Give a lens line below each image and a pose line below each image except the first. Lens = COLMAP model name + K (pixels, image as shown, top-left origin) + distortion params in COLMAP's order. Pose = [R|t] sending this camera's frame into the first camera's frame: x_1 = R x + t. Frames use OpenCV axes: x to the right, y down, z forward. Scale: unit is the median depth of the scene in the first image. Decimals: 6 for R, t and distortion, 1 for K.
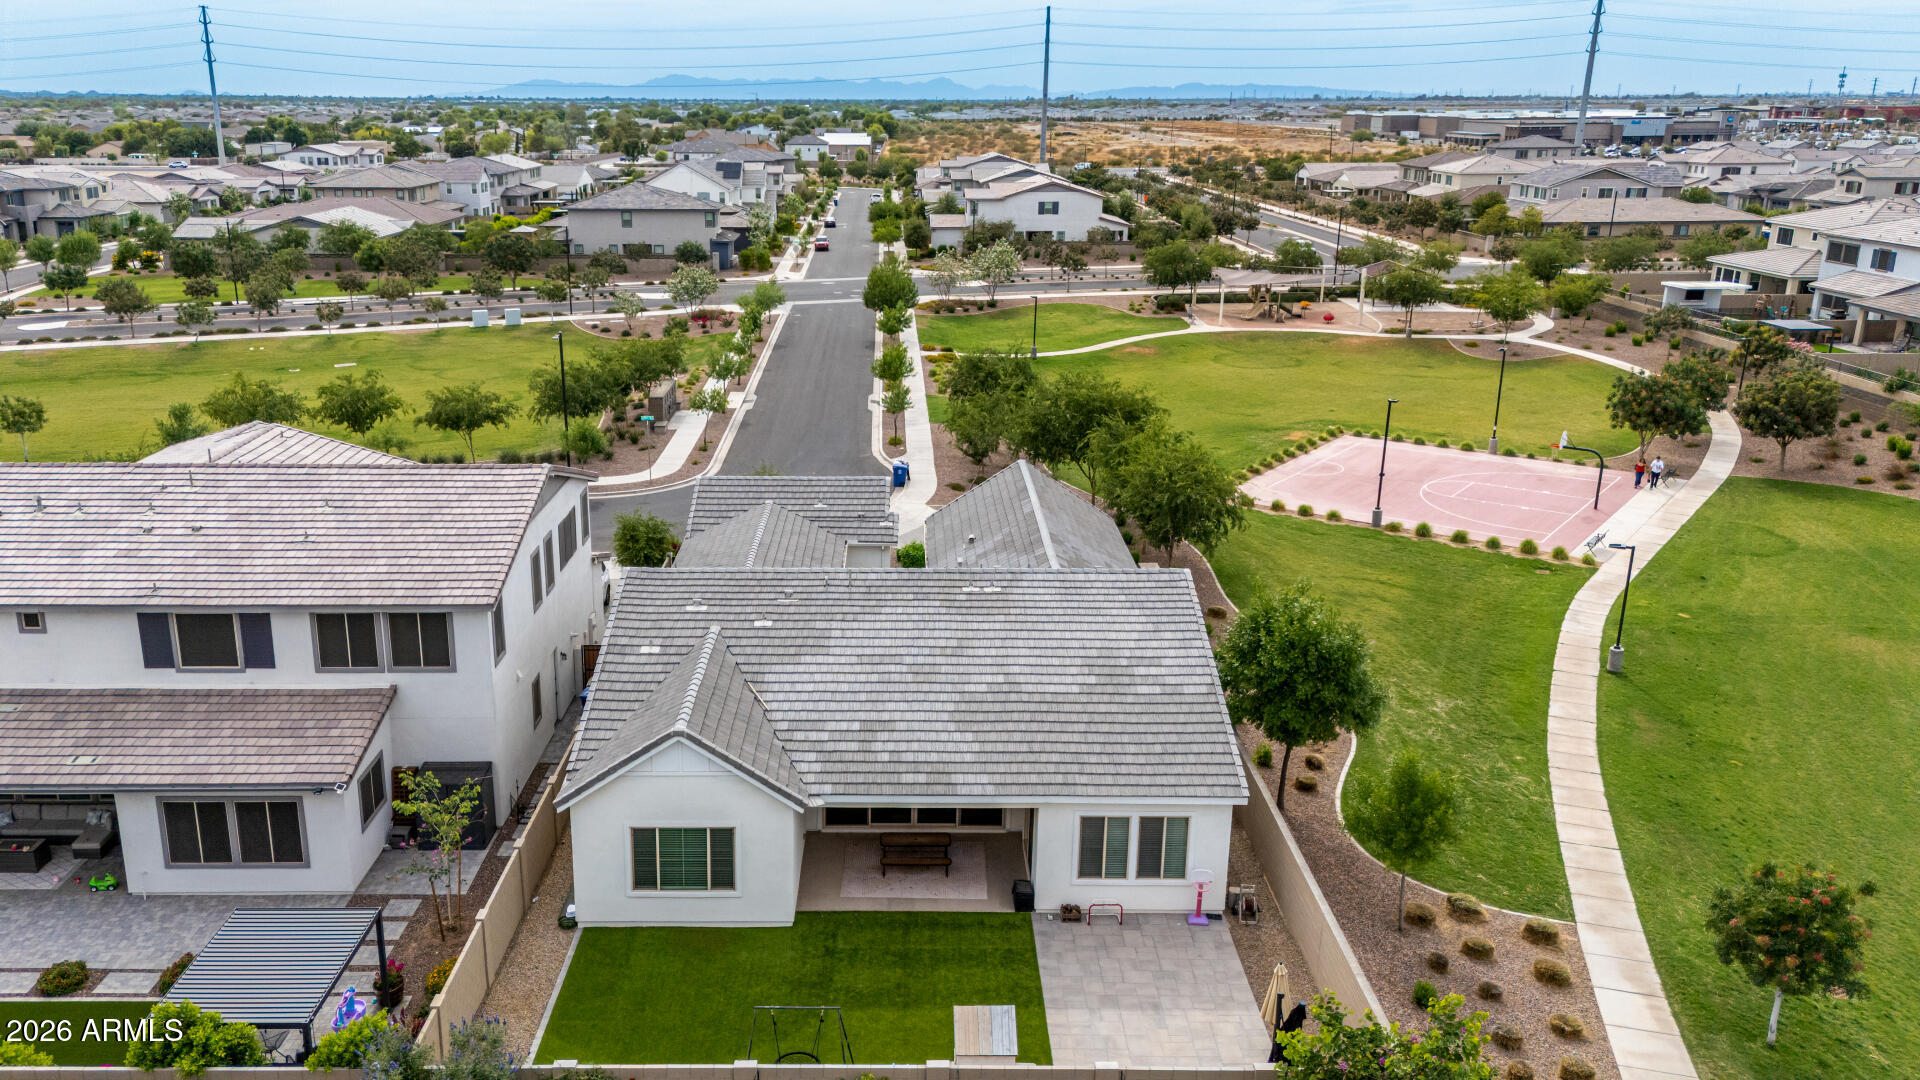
lens RADIAL K [[1439.2, 0, 901.9], [0, 1439.2, 539.0], [0, 0, 1]] dist [0.070299, -0.073305]
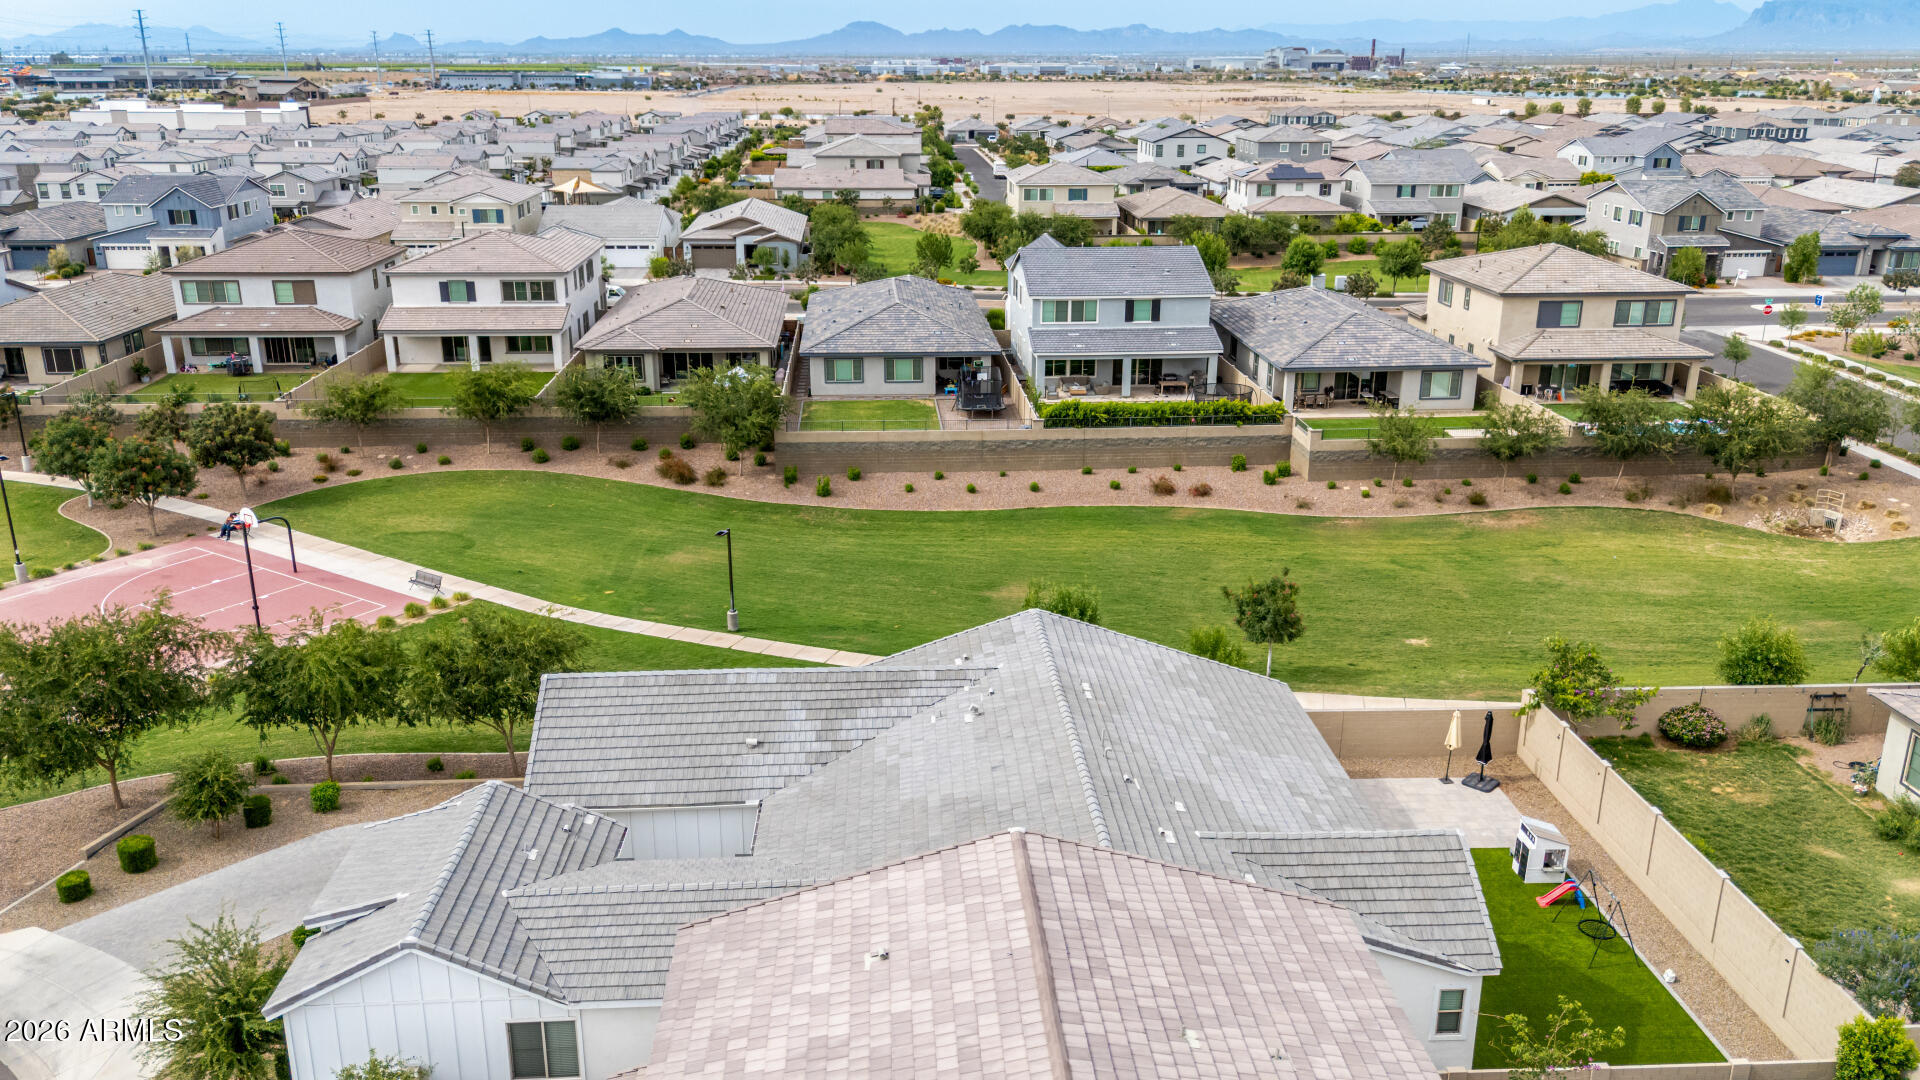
lens RADIAL K [[1441.9, 0, 974.3], [0, 1441.9, 539.5], [0, 0, 1]] dist [0.070920, -0.077434]
pose [[-0.071700, -0.305270, 0.949563, -0.891314], [0.283249, 0.906587, 0.312841, -0.411385], [-0.956362, 0.291394, 0.021466, 1.033127]]
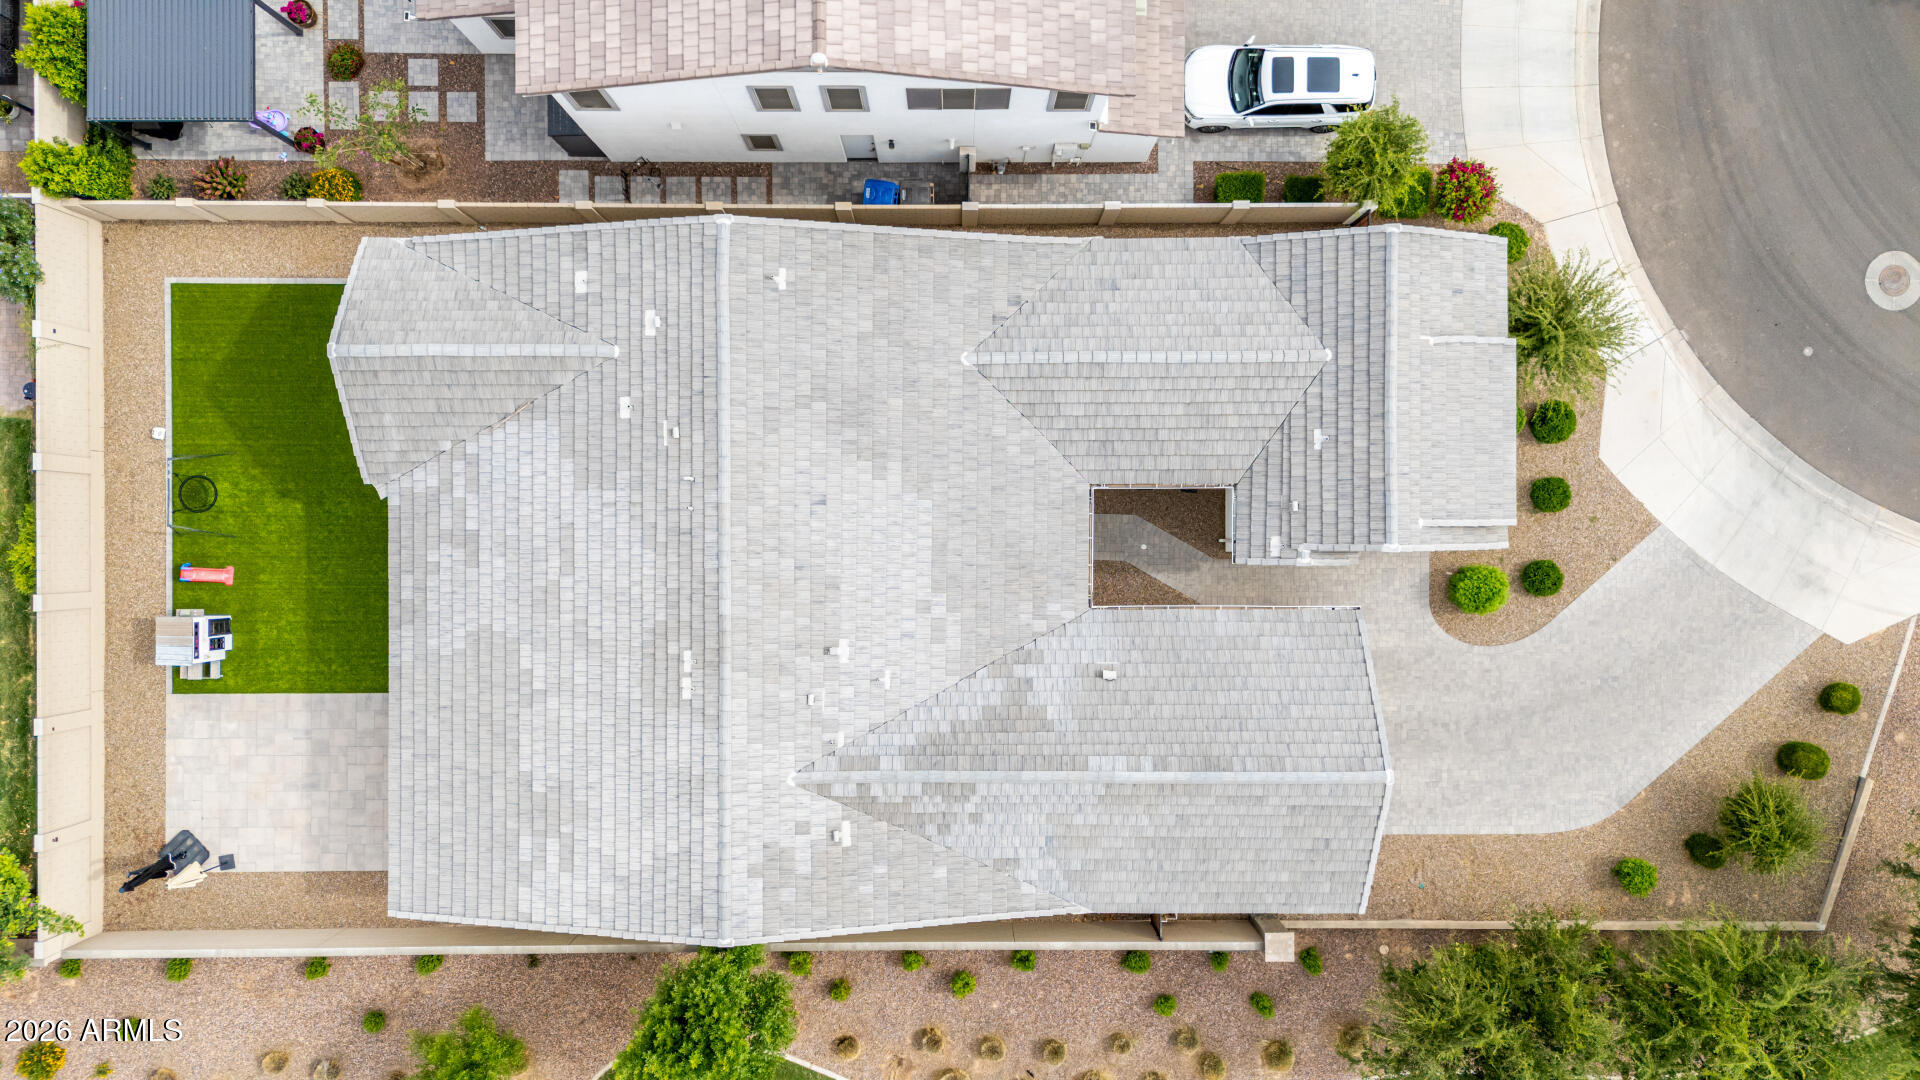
lens RADIAL K [[1441.9, 0, 974.3], [0, 1441.9, 539.5], [0, 0, 1]] dist [0.070920, -0.077434]
pose [[0.015706, 0.999876, 0.000870, -0.023361], [-0.292440, 0.003762, 0.956276, -0.785604], [0.956155, -0.015274, 0.292463, 0.928216]]
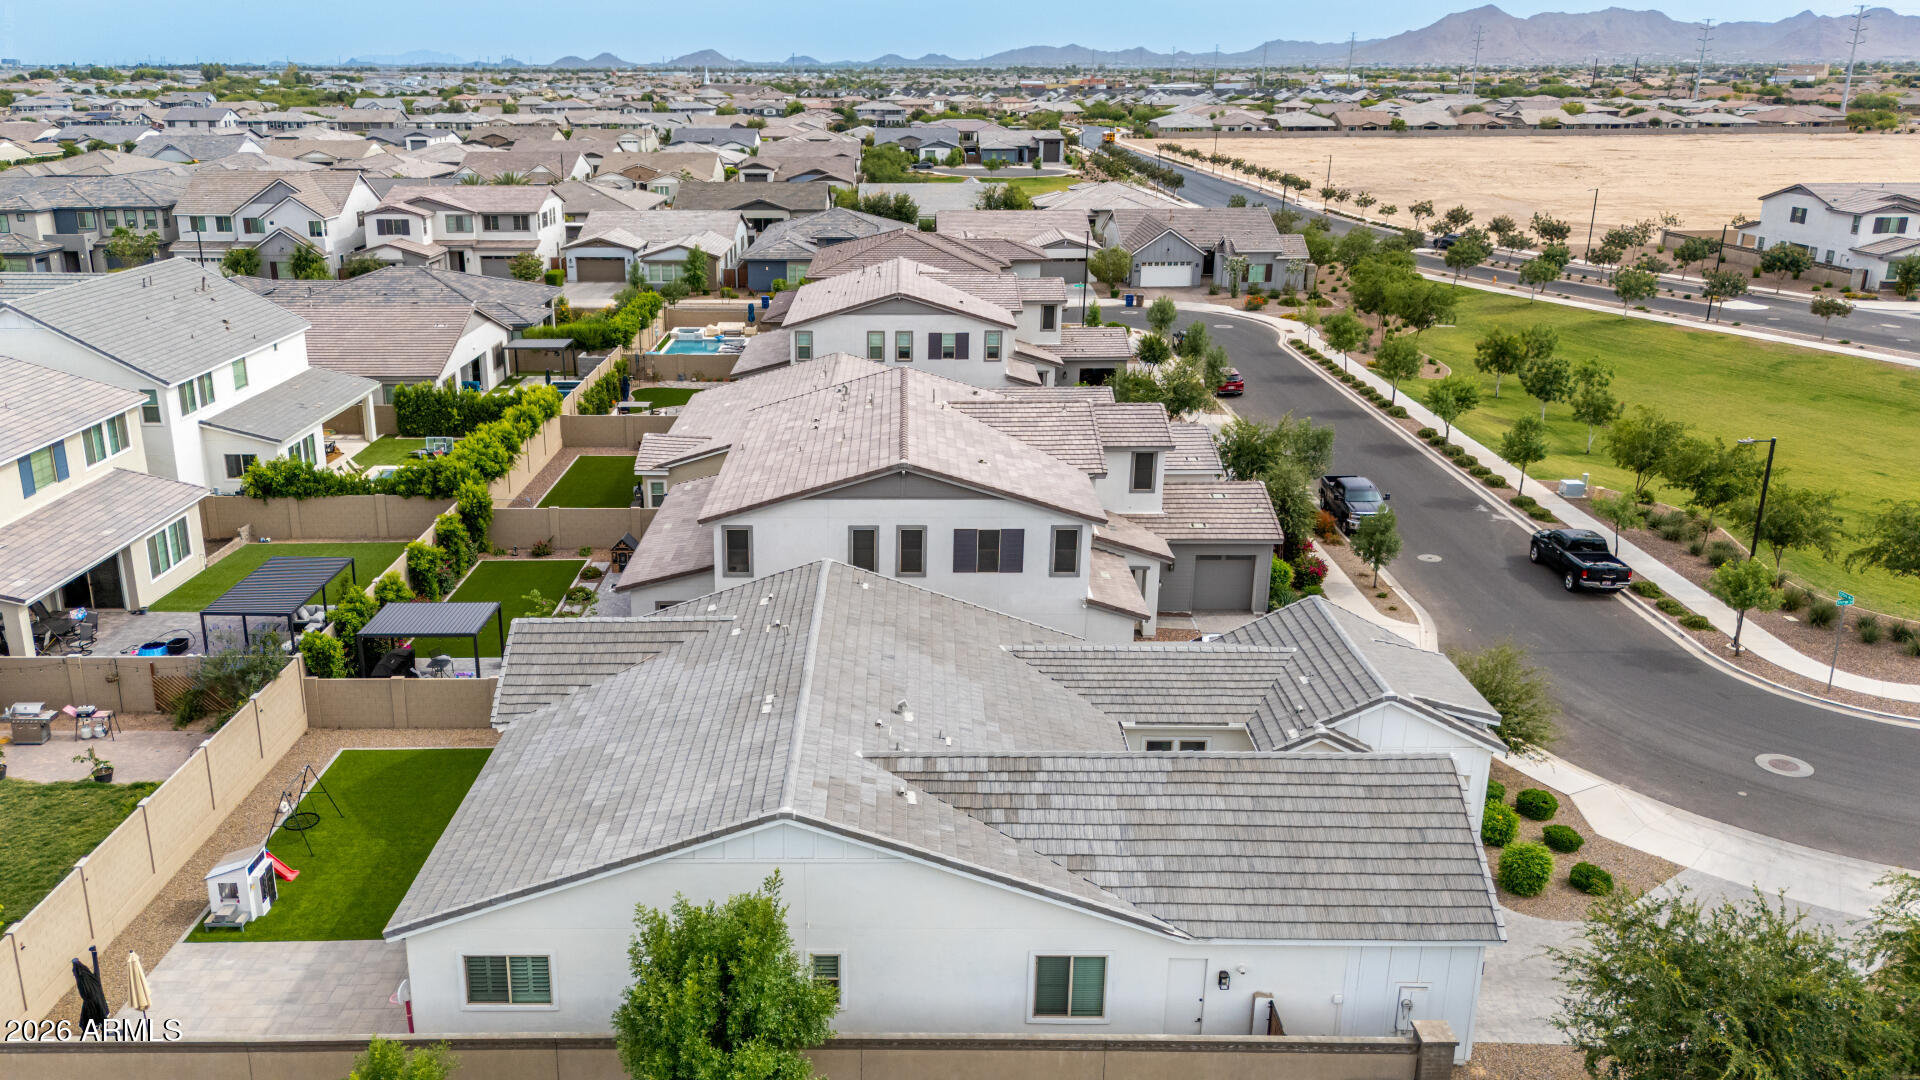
lens RADIAL K [[1480.3, 0, 878.4], [0, 1480.3, 469.4], [0, 0, 1]] dist [0.062772, -0.063308]
pose [[-0.003667, 0.259179, -0.965822, 0.892172], [-0.285875, 0.925249, 0.249377, -0.342025], [0.958260, 0.277019, 0.070700, 0.971037]]
